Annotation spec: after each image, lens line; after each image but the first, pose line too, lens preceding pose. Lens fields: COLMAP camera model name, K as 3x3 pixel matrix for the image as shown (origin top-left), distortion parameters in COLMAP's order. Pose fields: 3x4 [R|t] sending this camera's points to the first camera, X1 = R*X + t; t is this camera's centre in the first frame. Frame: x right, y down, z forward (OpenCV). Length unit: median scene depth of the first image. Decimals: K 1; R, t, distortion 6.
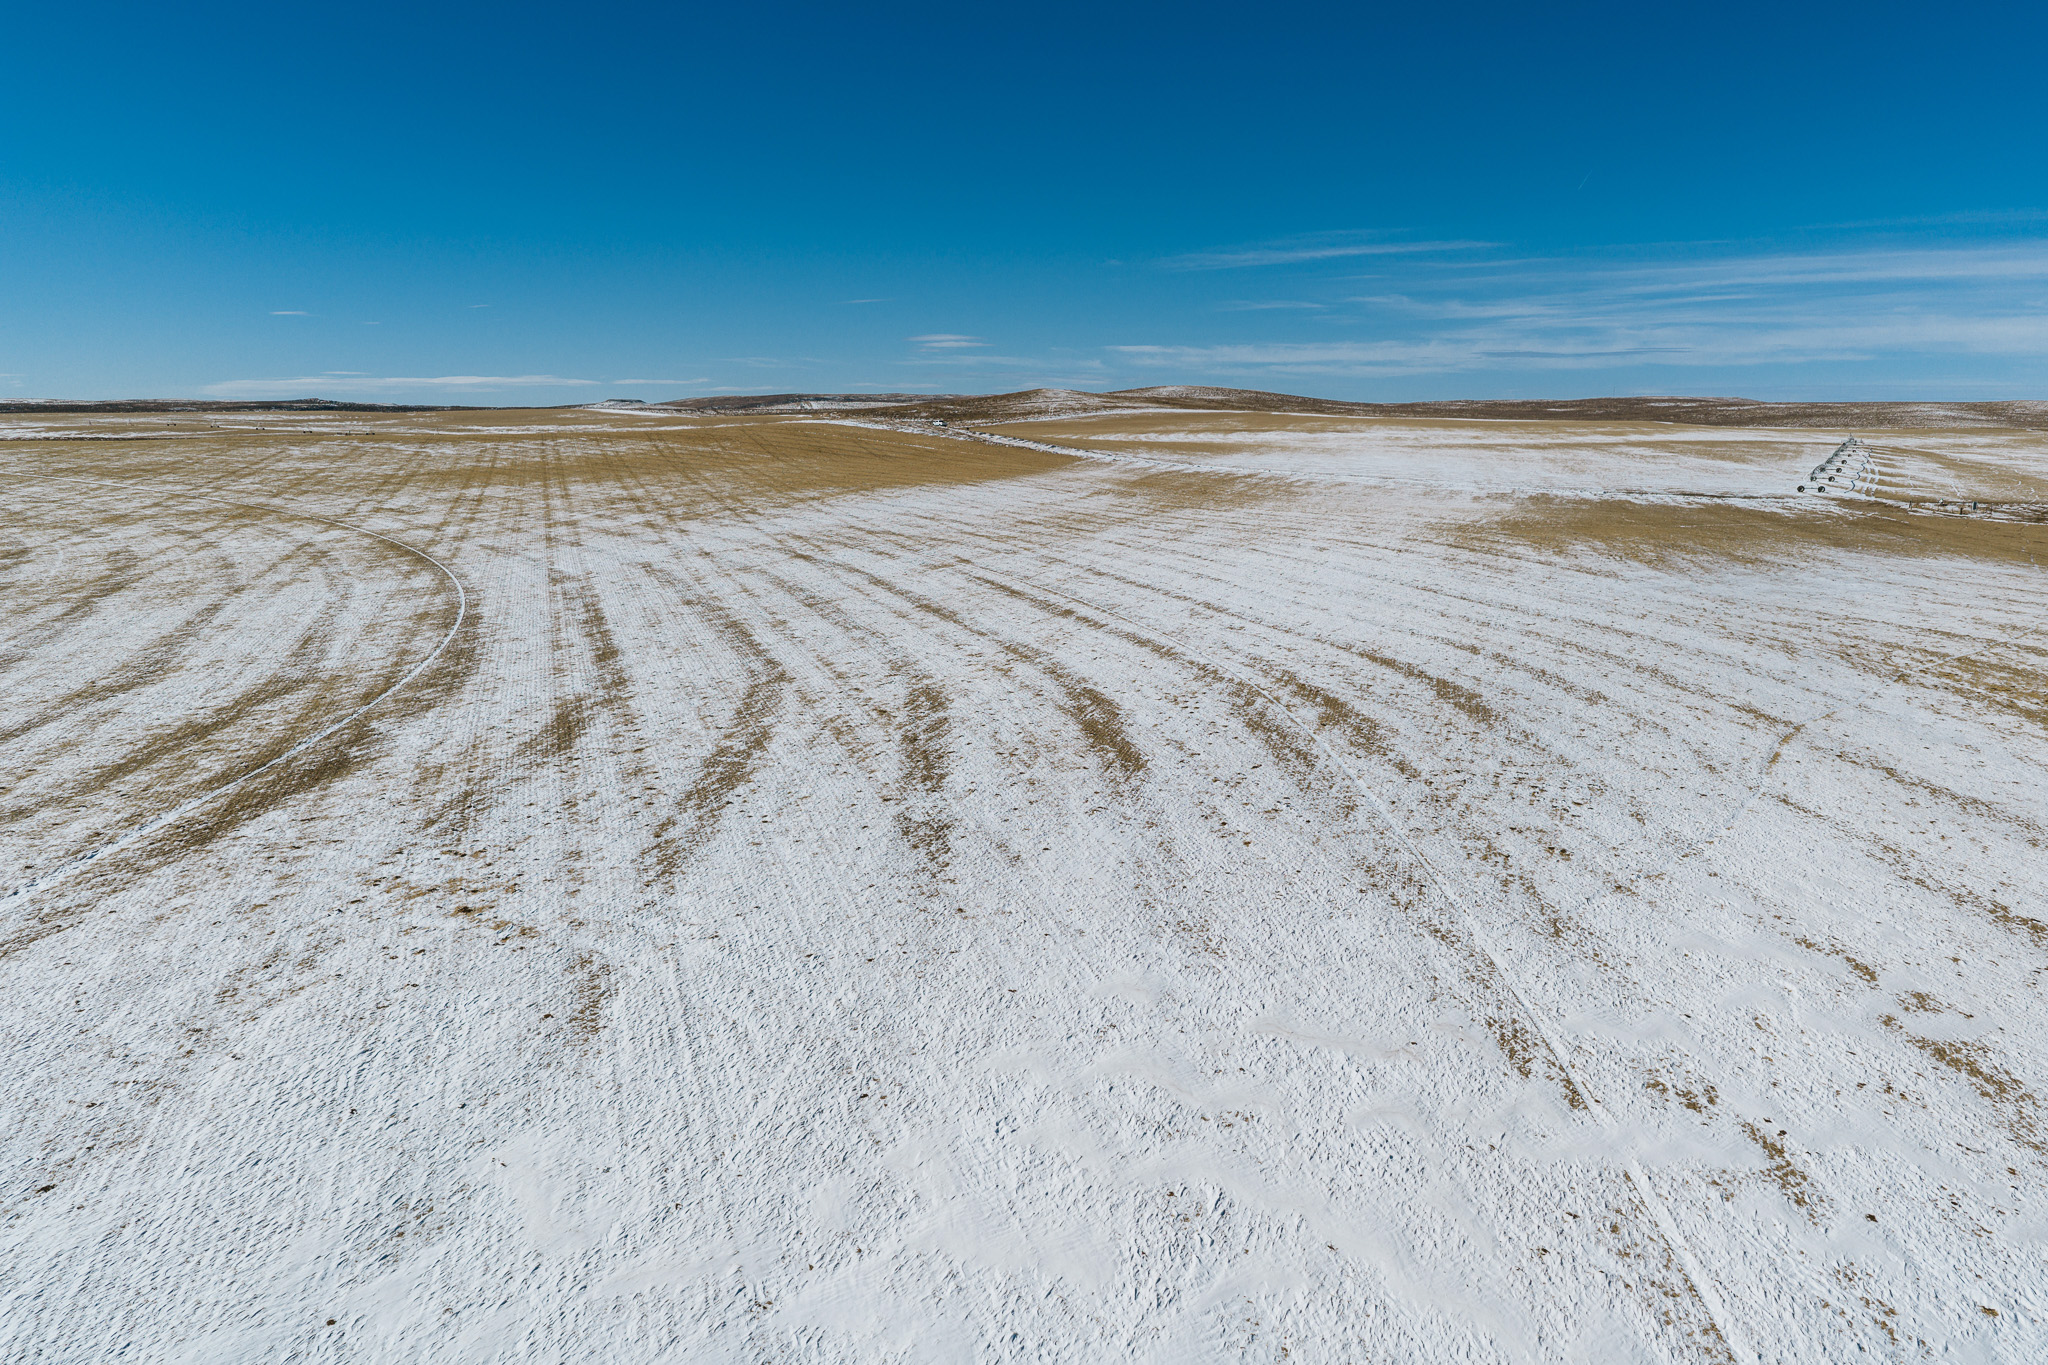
lens RADIAL K [[1667.9, 0, 1024.0], [0, 1667.9, 682.5], [0, 0, 1]] dist [0.009314, -0.012173]
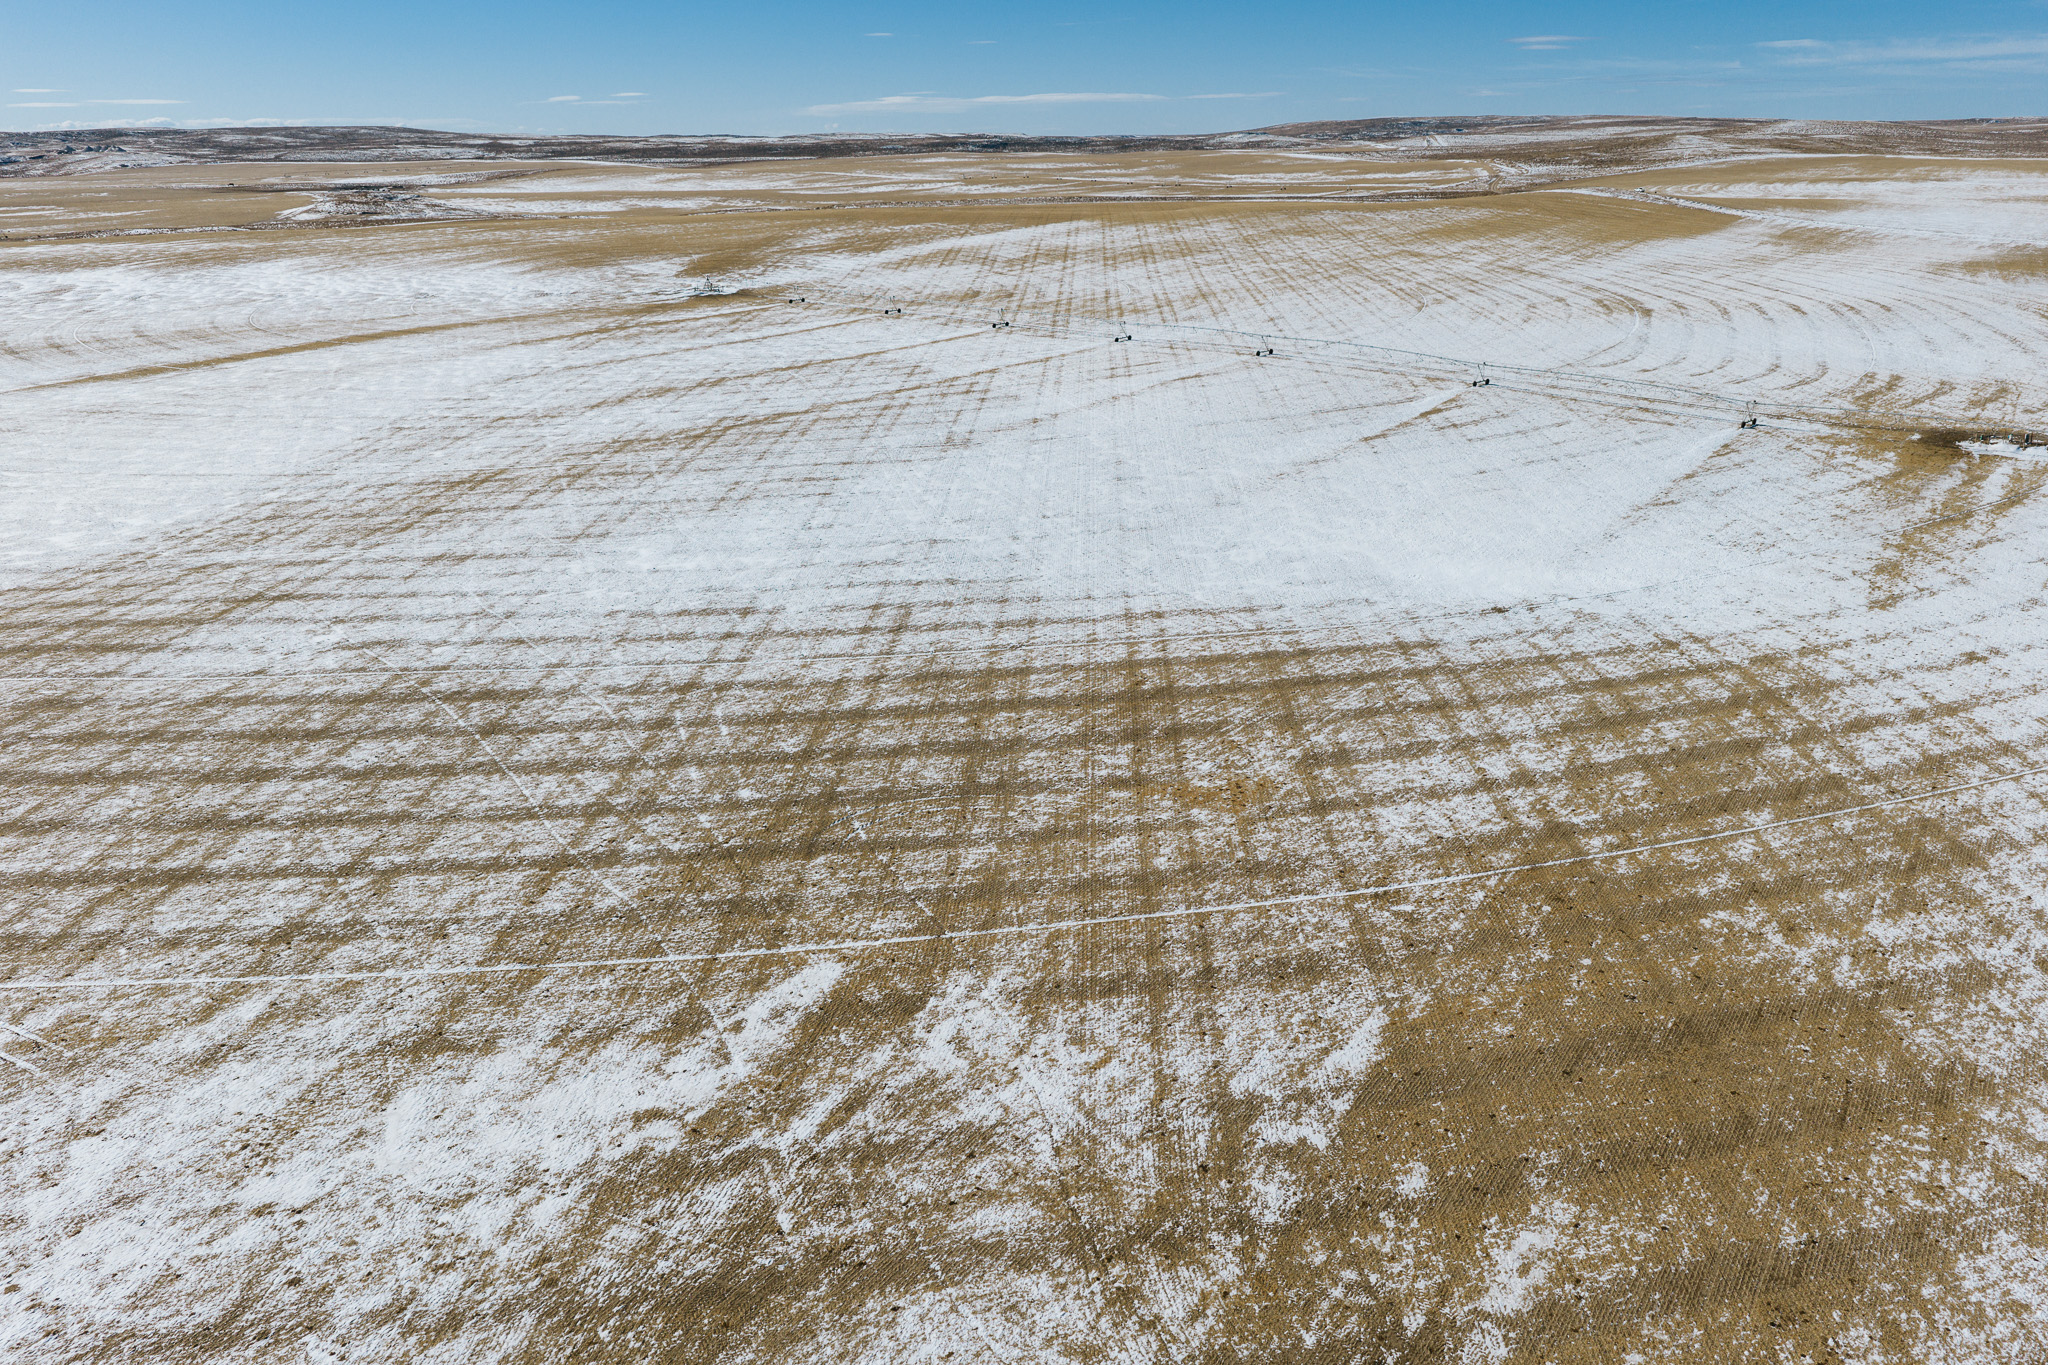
lens RADIAL K [[1667.9, 0, 1024.0], [0, 1667.9, 682.5], [0, 0, 1]] dist [0.009314, -0.012173]
pose [[0.949775, 0.085804, -0.300940, -0.068844], [-0.036187, 0.985338, 0.166734, 0.047681], [0.310834, -0.147469, 0.938954, -0.570475]]
